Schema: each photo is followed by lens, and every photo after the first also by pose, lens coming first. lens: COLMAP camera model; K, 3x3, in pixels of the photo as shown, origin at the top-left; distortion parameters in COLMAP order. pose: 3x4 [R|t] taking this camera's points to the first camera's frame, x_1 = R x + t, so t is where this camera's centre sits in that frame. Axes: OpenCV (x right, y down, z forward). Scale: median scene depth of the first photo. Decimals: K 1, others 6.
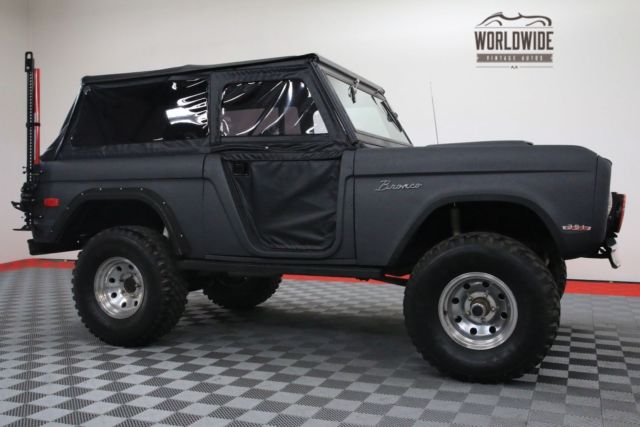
lens RADIAL K [[800.0, 0, 320.0], [0, 800.0, 213.5], [0, 0, 1]] dist [0.033039, 0.056257]
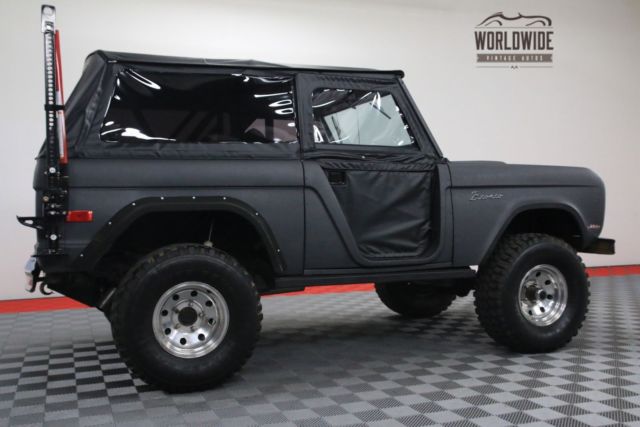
lens RADIAL K [[755.4, 0, 411.1], [0, 755.4, 201.8], [0, 0, 1]] dist [0.044987, 0.006868]
pose [[0.617750, -0.000502, 0.786375, -0.752359], [0.023279, 0.999573, -0.017649, -0.008378], [-0.786030, 0.029209, 0.617498, 0.365137]]
